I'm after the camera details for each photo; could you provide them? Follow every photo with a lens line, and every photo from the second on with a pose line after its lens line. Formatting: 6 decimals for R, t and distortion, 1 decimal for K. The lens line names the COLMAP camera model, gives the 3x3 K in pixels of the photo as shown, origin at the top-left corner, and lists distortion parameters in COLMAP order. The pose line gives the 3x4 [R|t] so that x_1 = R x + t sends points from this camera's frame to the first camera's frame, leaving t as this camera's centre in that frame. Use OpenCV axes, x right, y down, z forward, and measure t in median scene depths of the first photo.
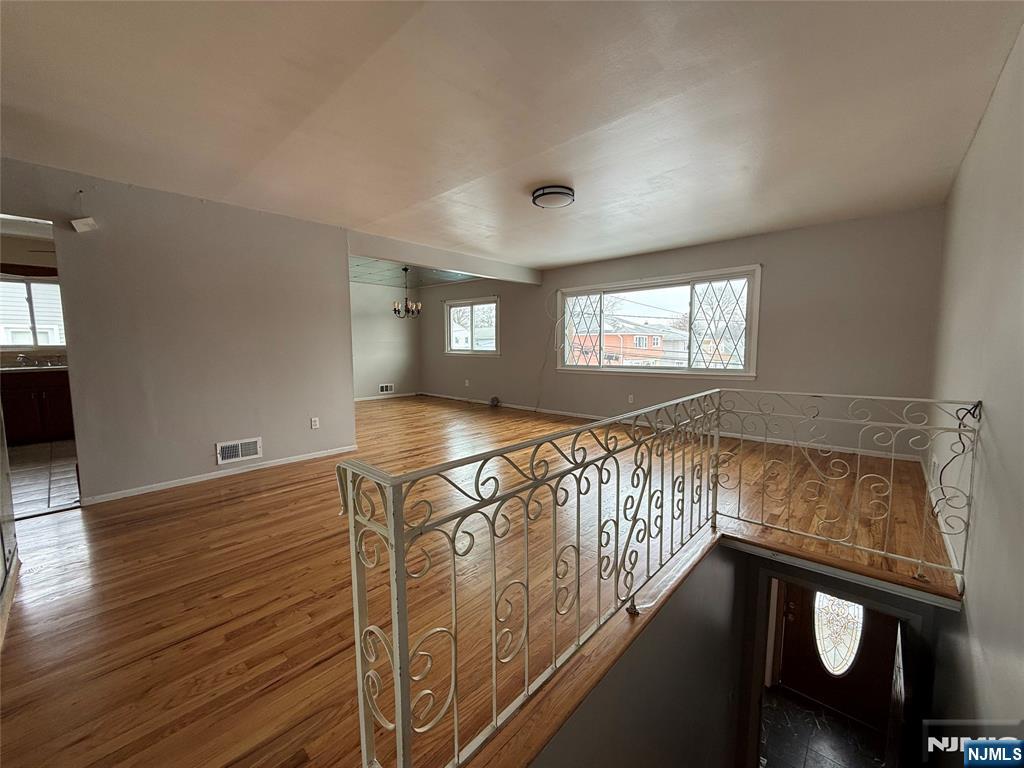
lens RADIAL K [[408.2, 0, 512.0], [0, 408.2, 384.0], [0, 0, 1]] dist [-0.000948, -0.000421]
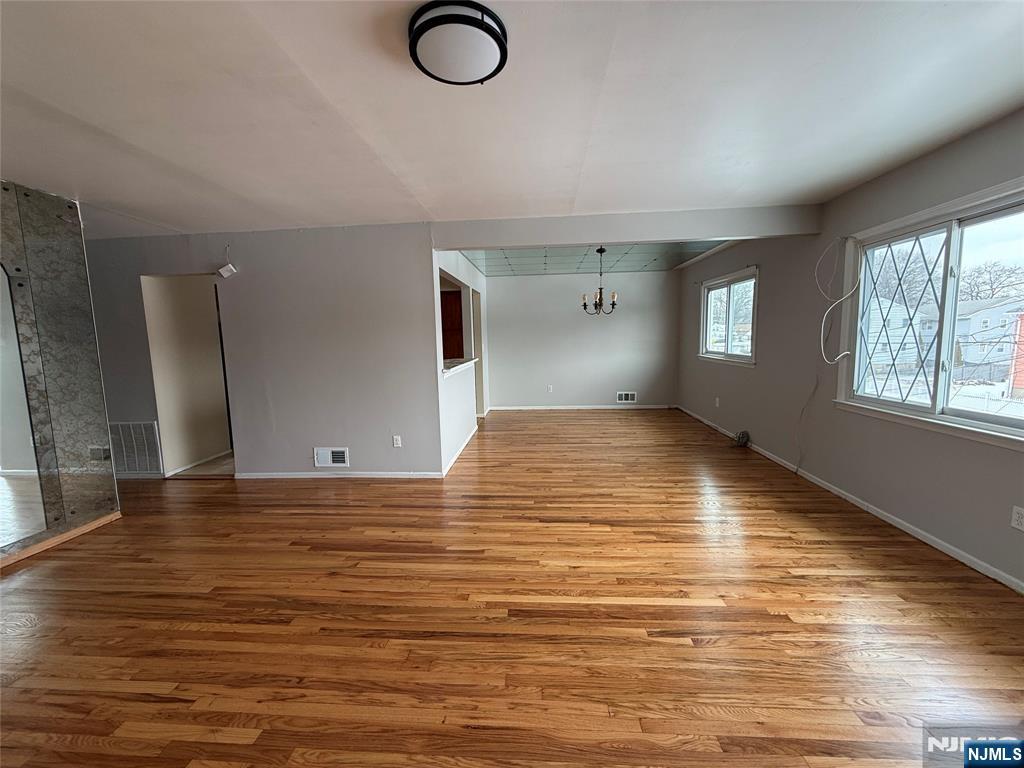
lens RADIAL K [[408.2, 0, 512.0], [0, 408.2, 384.0], [0, 0, 1]] dist [-0.000948, -0.000421]
pose [[0.616194, 0.077518, -0.783770, 0.273750], [-0.053509, 0.996966, 0.056535, -0.069593], [0.785774, 0.007102, 0.618472, 0.424008]]
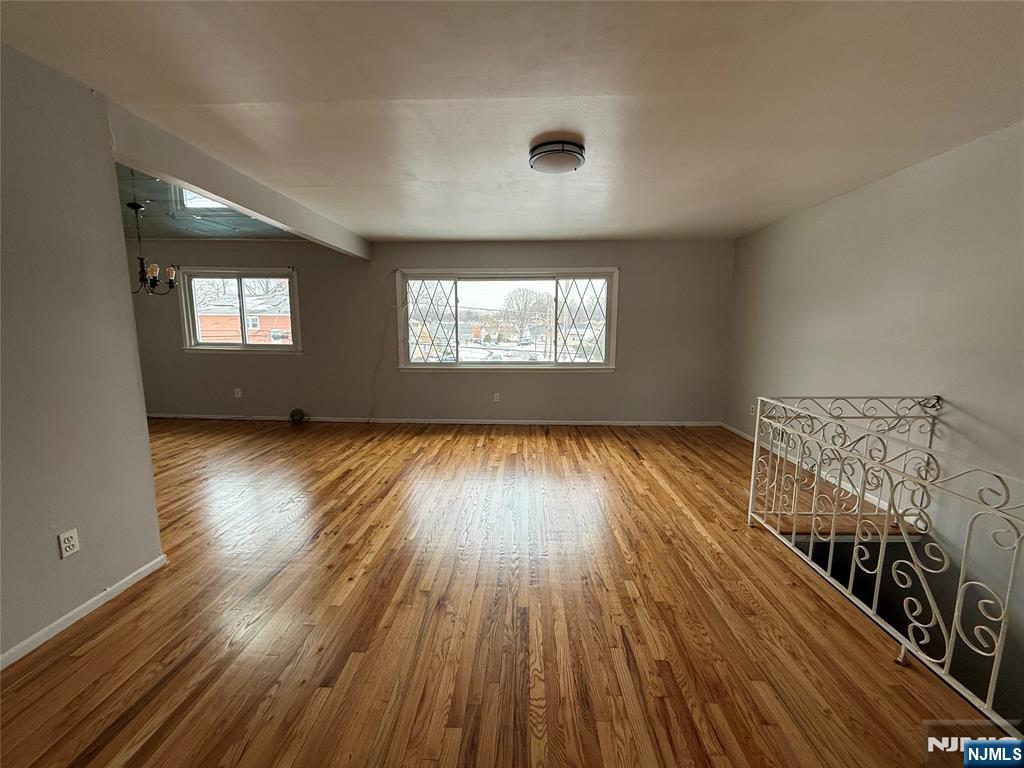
lens RADIAL K [[408.2, 0, 512.0], [0, 408.2, 384.0], [0, 0, 1]] dist [-0.000948, -0.000421]
pose [[0.761266, -0.082862, 0.643124, -0.263571], [0.053051, 0.996436, 0.065587, -0.050261], [-0.646266, -0.015811, 0.762948, 0.254165]]
